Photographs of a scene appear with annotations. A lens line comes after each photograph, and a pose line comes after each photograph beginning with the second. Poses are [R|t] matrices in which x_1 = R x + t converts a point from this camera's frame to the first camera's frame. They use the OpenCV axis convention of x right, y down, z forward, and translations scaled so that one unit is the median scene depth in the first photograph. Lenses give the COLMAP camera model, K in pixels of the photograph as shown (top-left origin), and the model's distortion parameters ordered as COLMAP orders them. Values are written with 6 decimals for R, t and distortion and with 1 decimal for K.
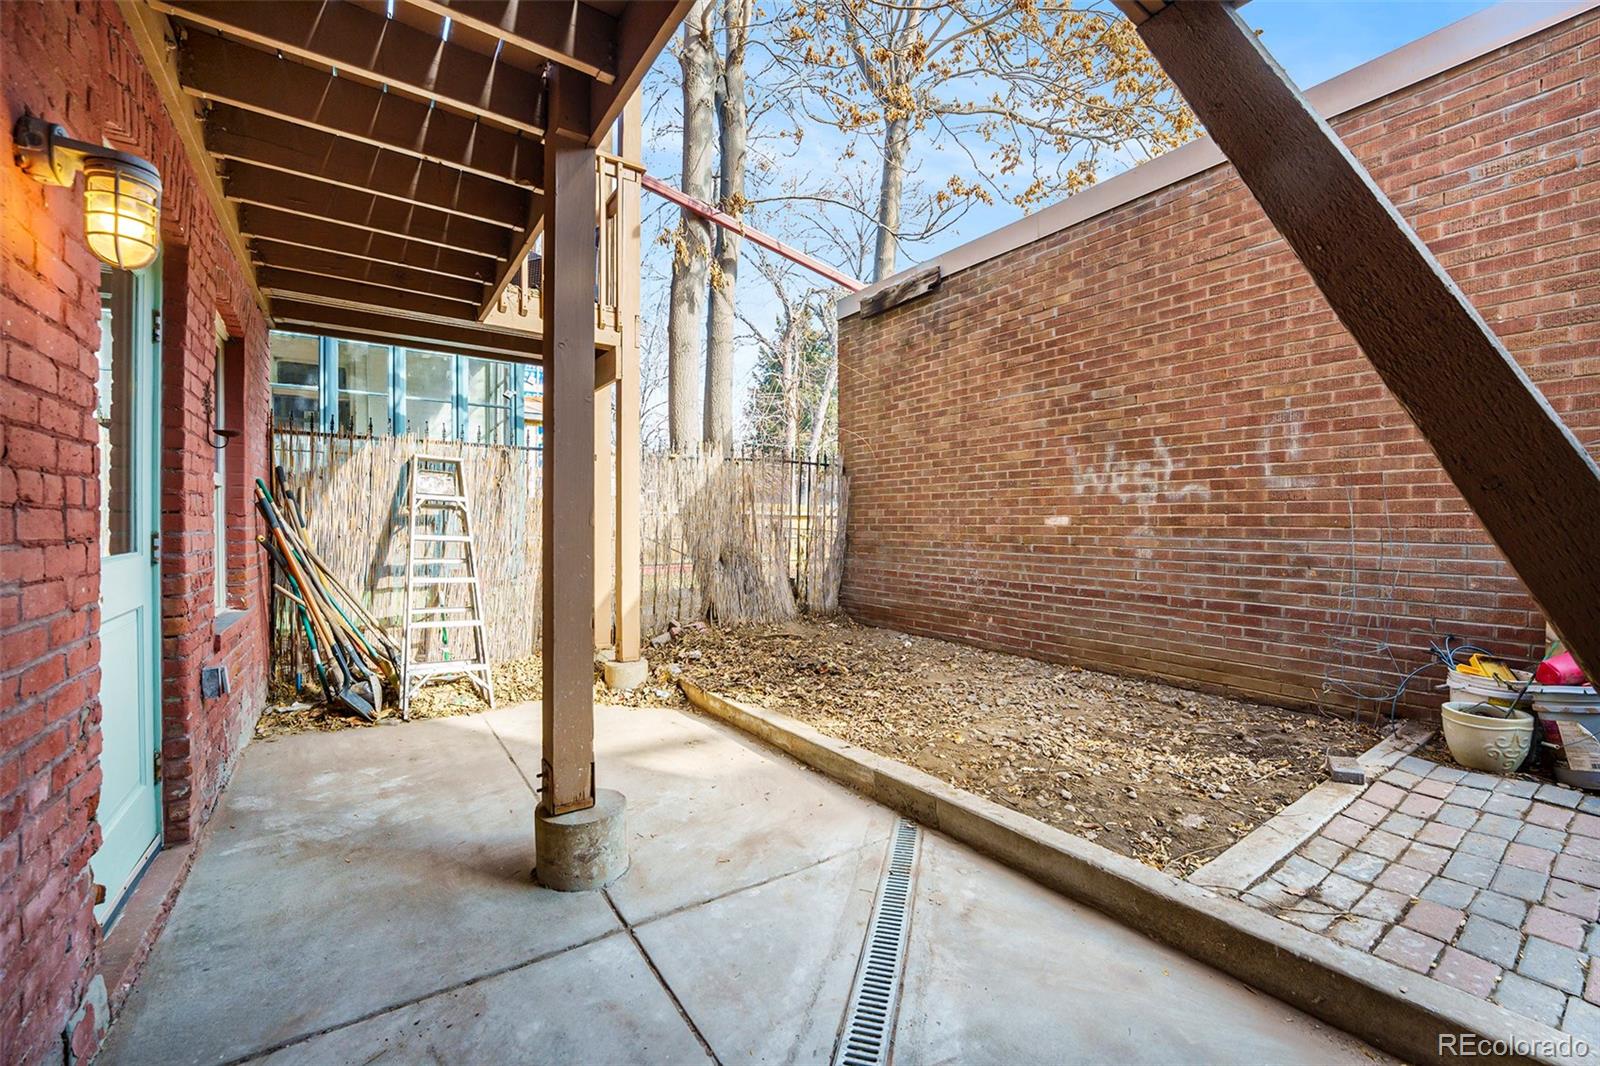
lens RADIAL K [[664.4, 0, 797.4], [0, 664.4, 537.5], [0, 0, 1]] dist [-0.022749, 0.000241]
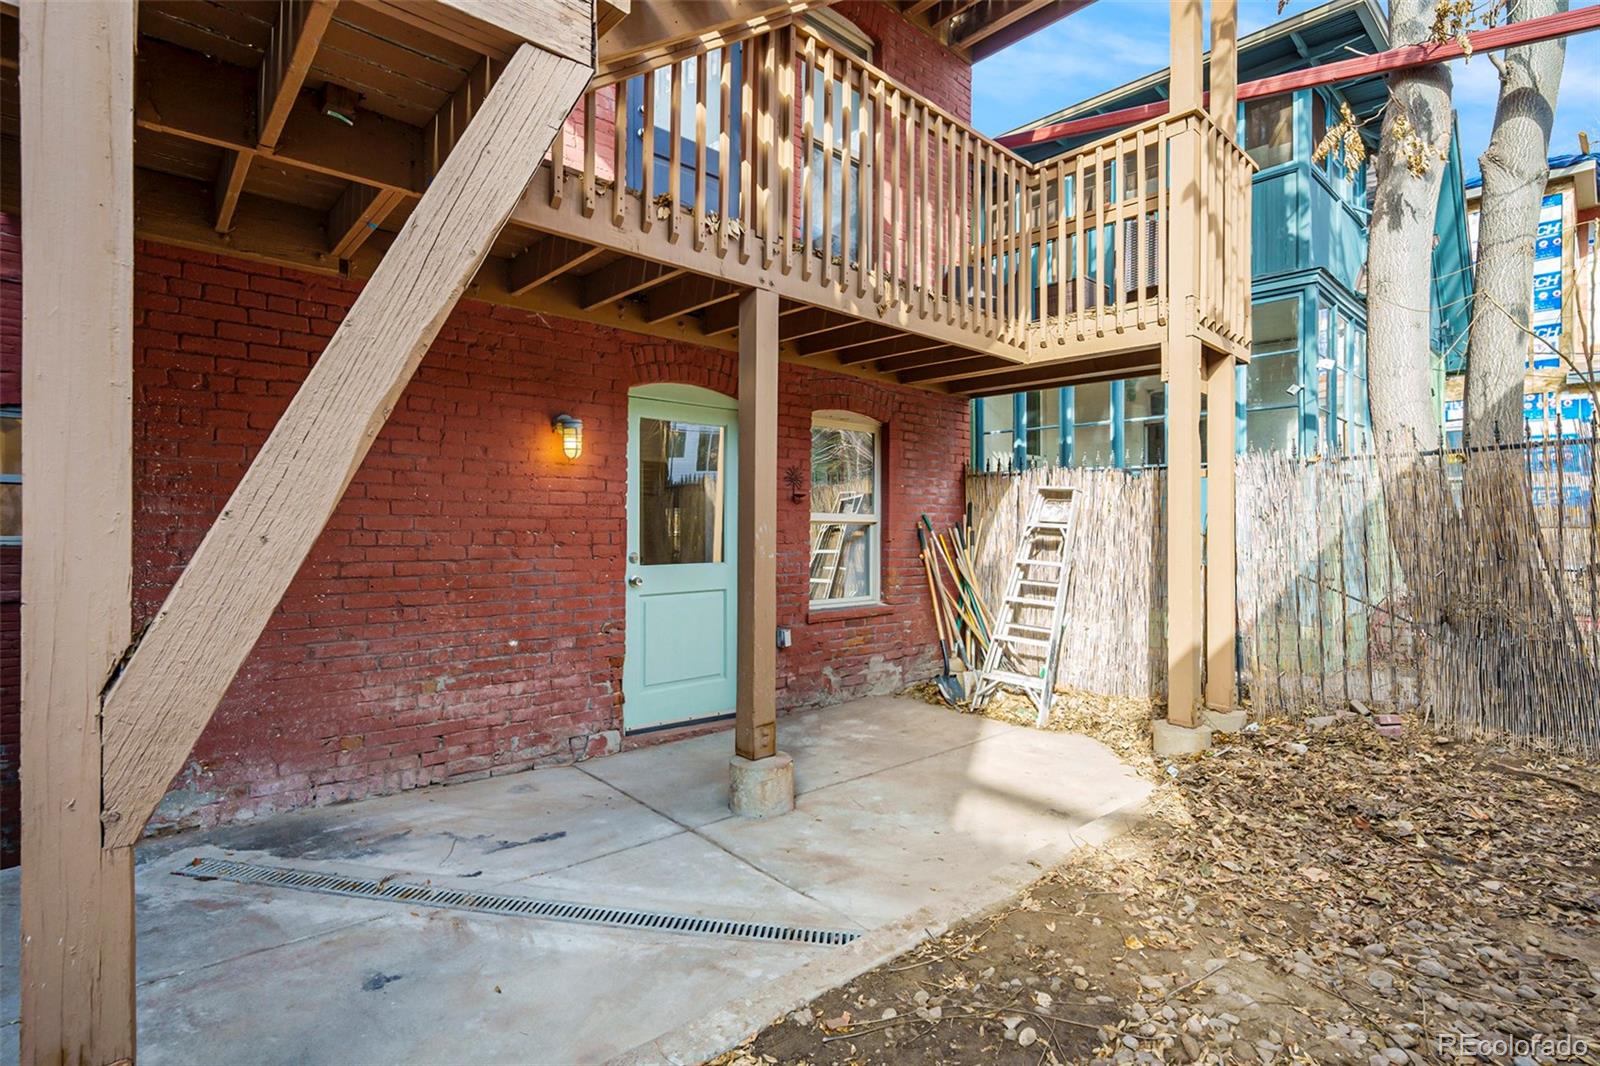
lens RADIAL K [[745.8, 0, 800.0], [0, 745.8, 533.0], [0, 0, 1]] dist [-0.000041, 0.000043]
pose [[0.124376, 0.003105, -0.992230, 0.641582], [-0.028890, 0.999582, -0.000493, -0.036546], [0.991814, 0.028727, 0.124414, 0.453460]]
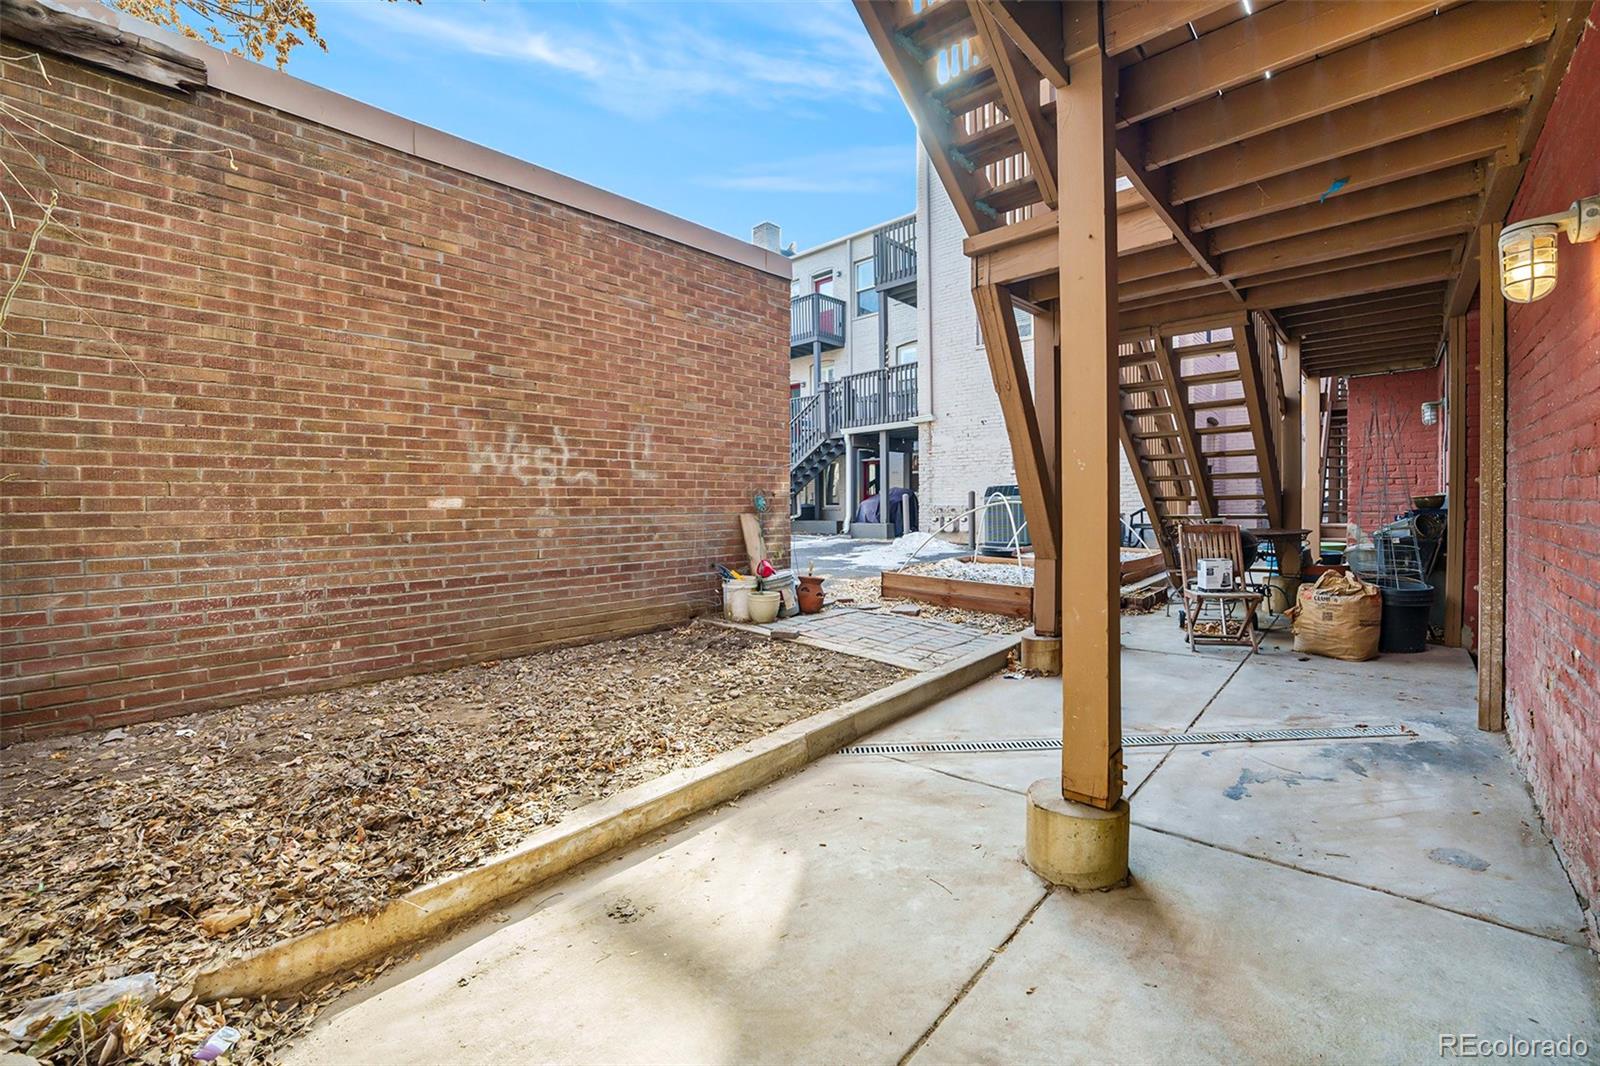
lens RADIAL K [[641.0, 0, 808.6], [0, 641.0, 525.5], [0, 0, 1]] dist [-0.025708, 0.000212]
pose [[-0.234561, -0.028931, 0.971671, -0.568247], [0.035663, 0.998628, 0.038343, -0.011785], [-0.971447, 0.043646, -0.233207, 0.810134]]
